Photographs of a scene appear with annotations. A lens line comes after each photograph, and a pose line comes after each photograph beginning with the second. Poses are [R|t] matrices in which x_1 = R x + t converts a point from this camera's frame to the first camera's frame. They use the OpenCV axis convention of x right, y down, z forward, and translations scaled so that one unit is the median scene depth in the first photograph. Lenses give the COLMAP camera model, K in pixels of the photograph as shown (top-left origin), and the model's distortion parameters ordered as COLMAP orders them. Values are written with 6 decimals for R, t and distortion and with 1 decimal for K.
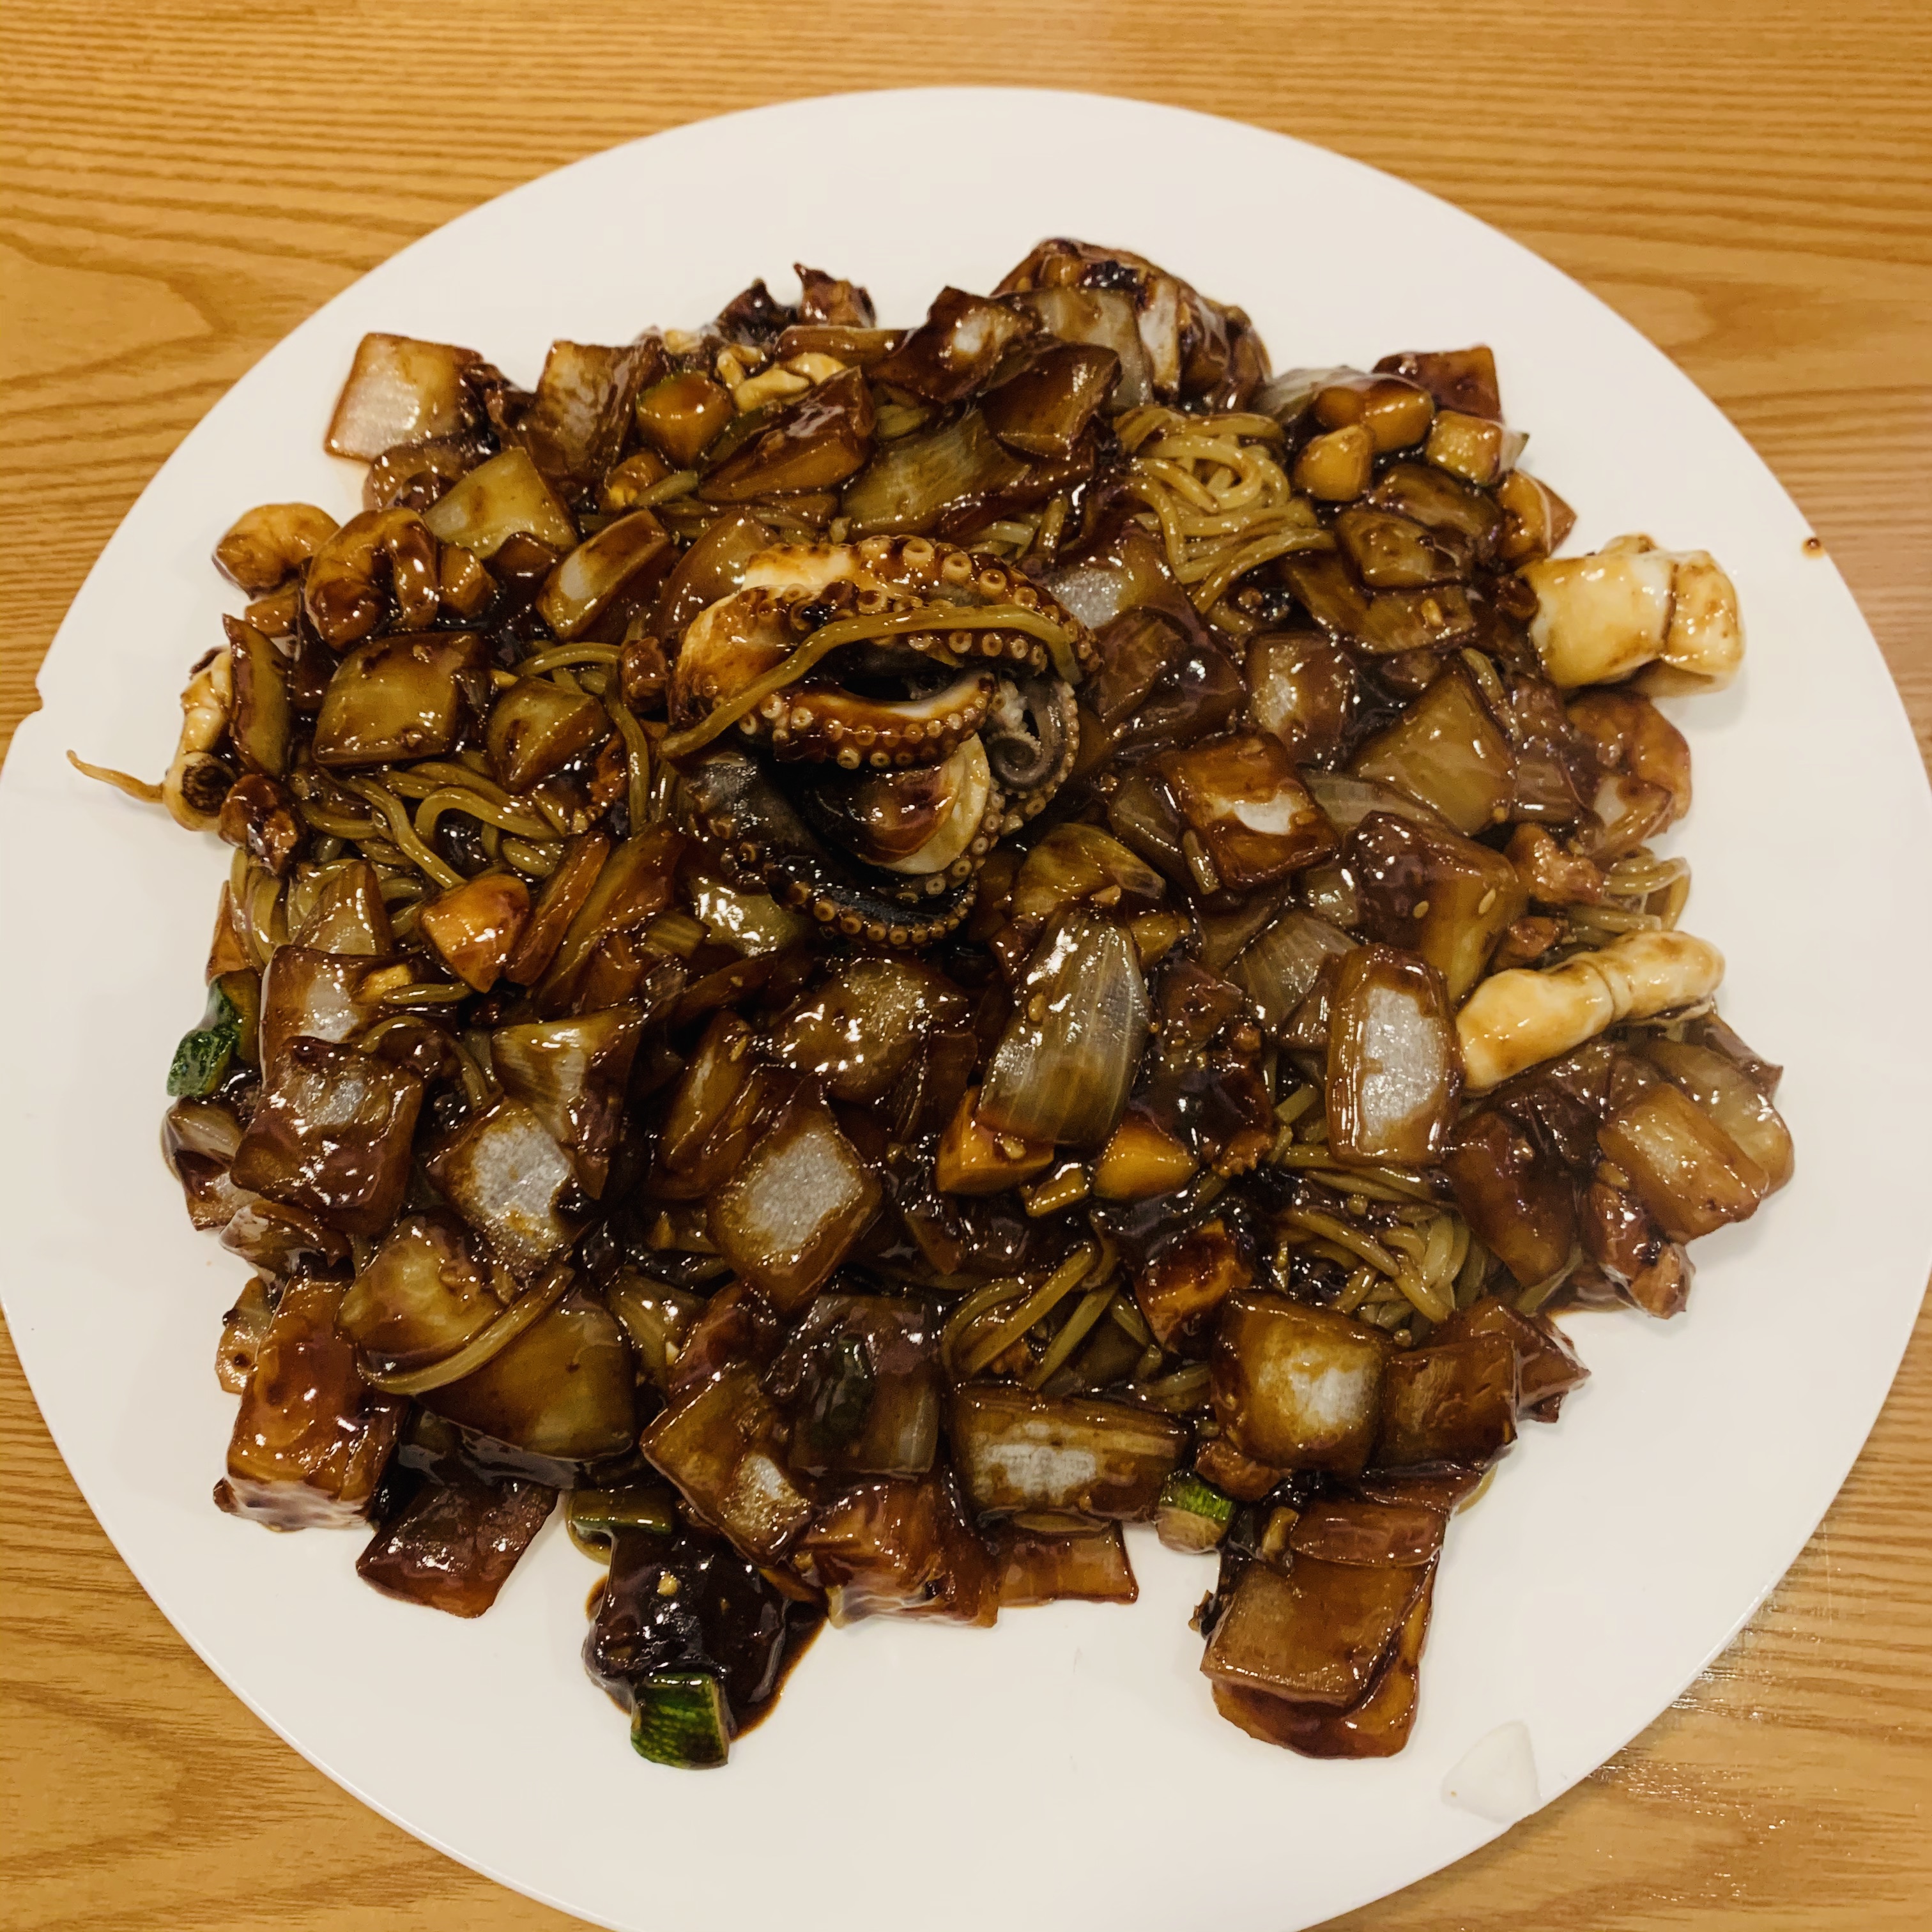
lens RADIAL K [[2159.7, 0, 968.7], [0, 2159.7, 902.3], [0, 0, 1]] dist [0.196298, -0.673838]
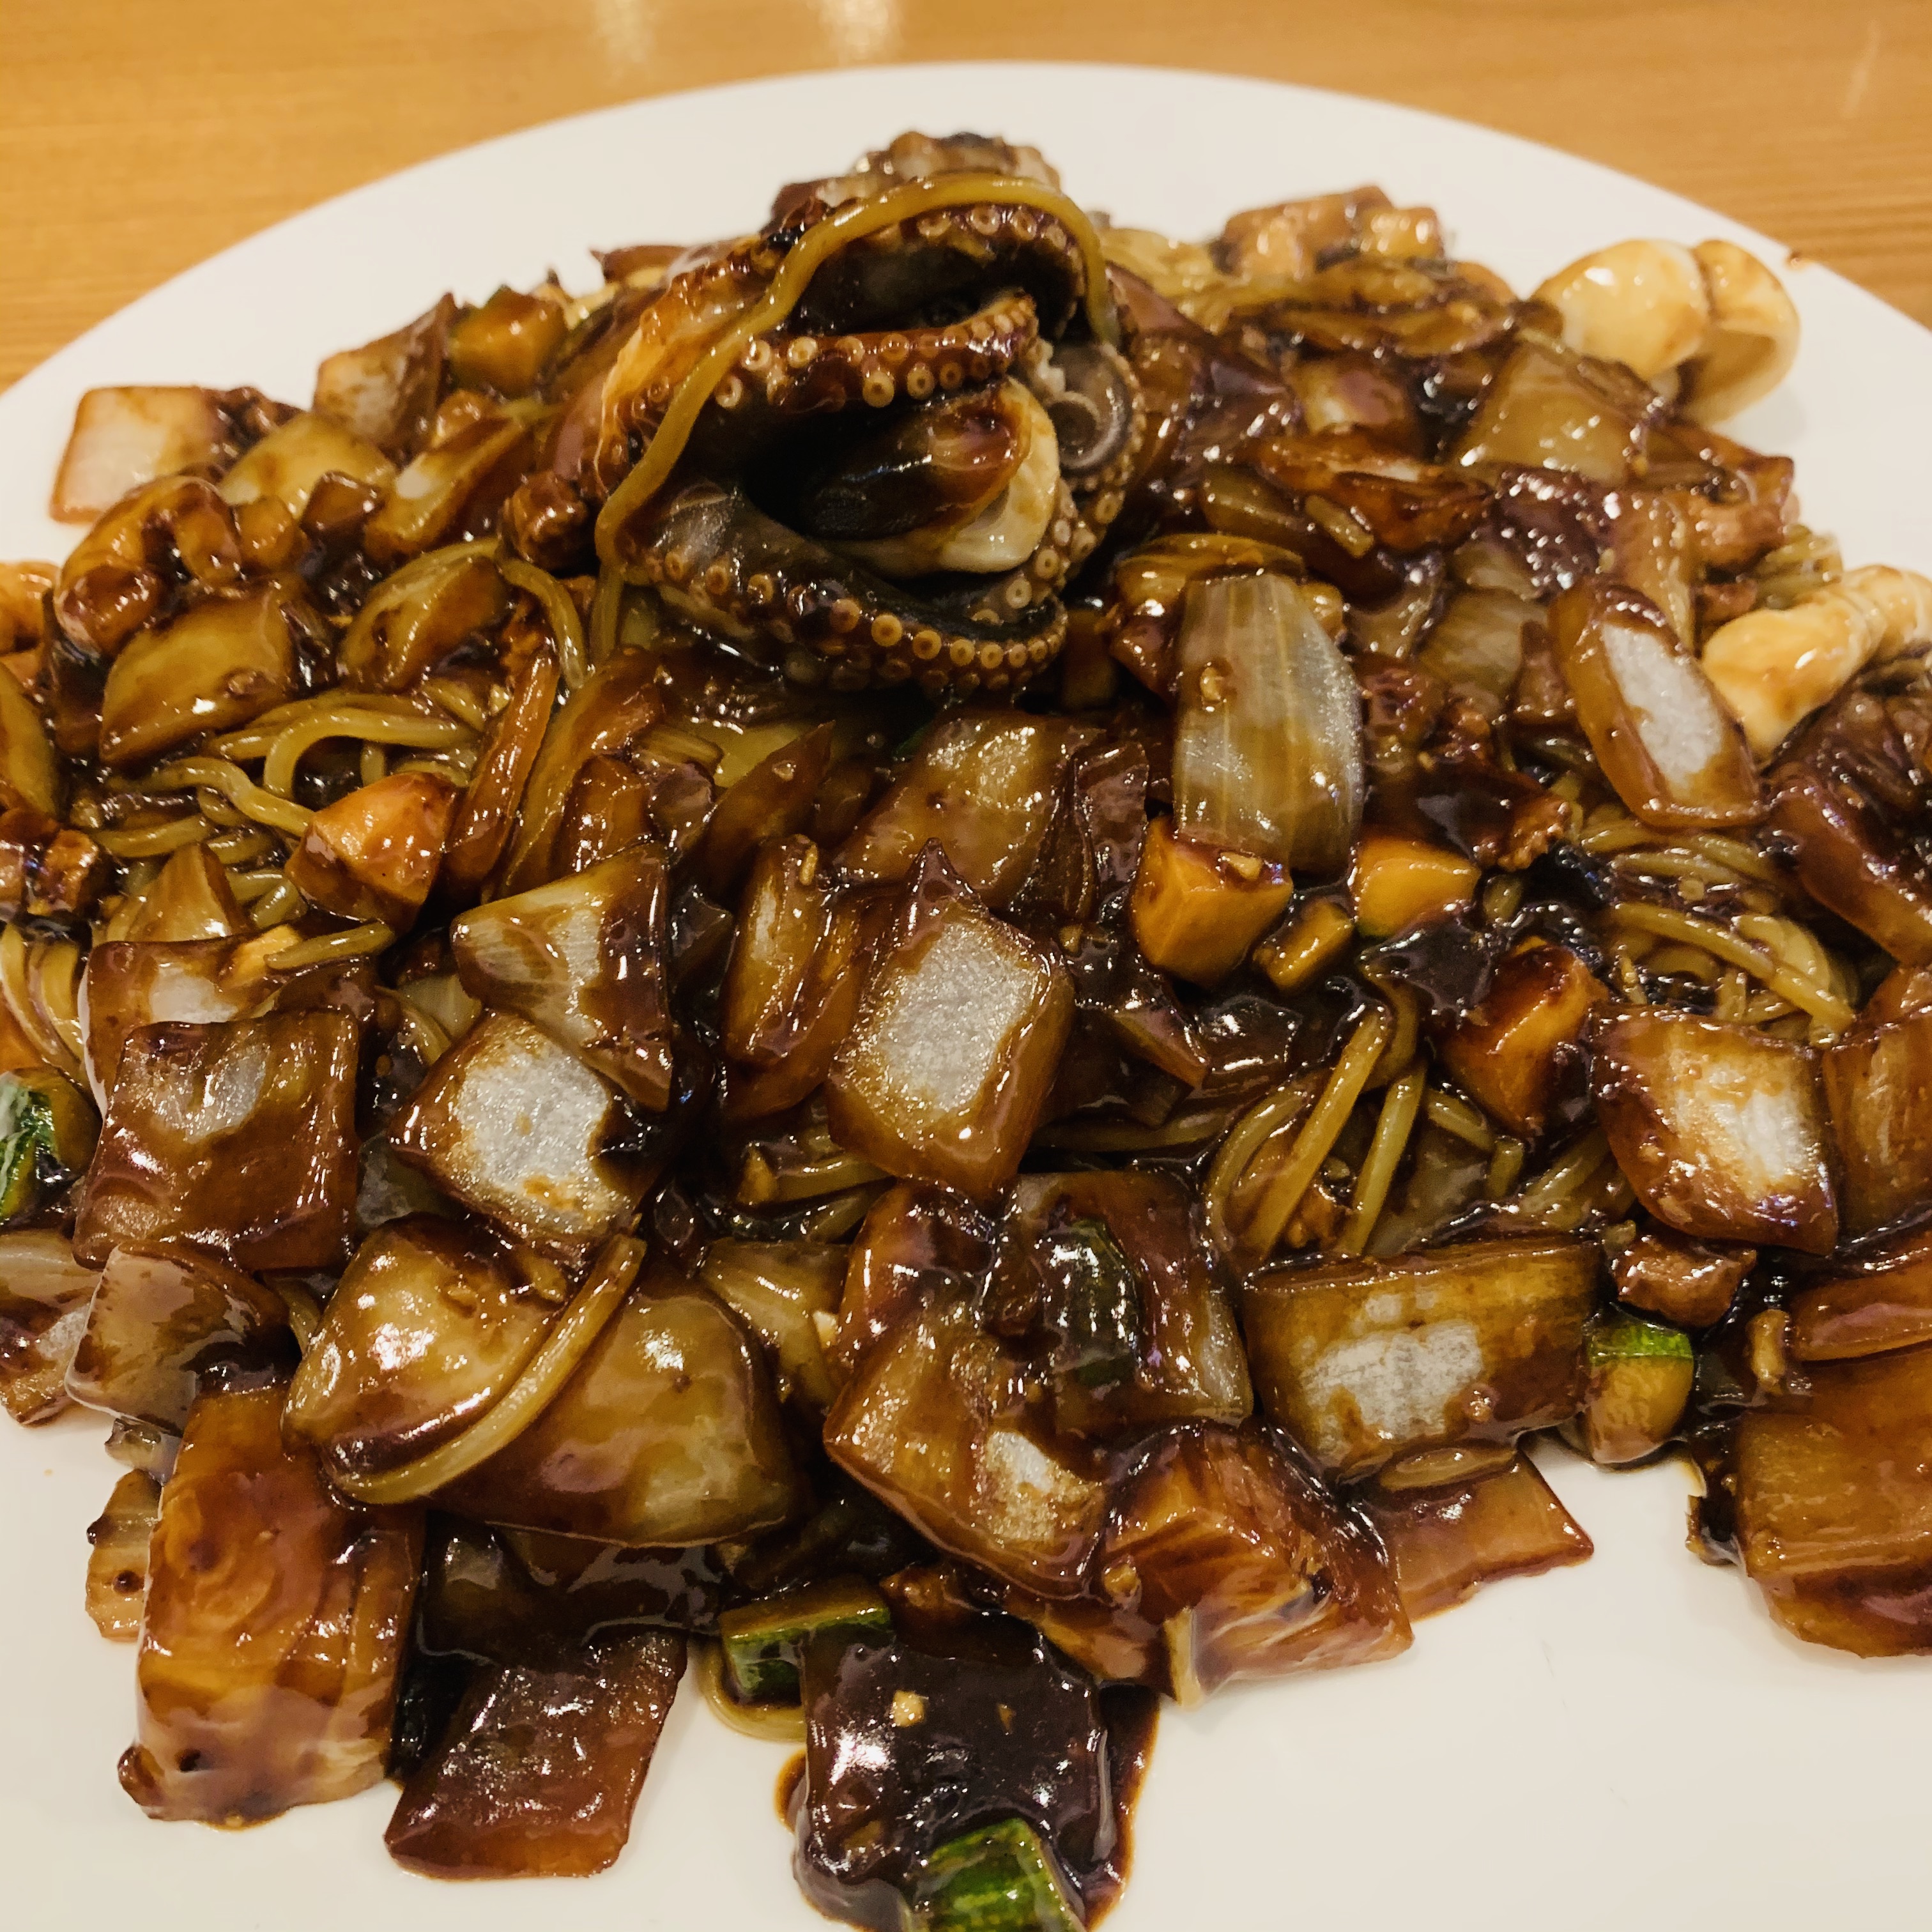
lens RADIAL K [[2016.9, 0, 926.2], [0, 2016.9, 965.3], [0, 0, 1]] dist [0.022218, 0.017741]
pose [[0.958337, -0.221299, 0.180600, -0.190123], [0.268604, 0.913275, -0.306236, 0.297815], [-0.097168, 0.341987, 0.934667, 0.403254]]
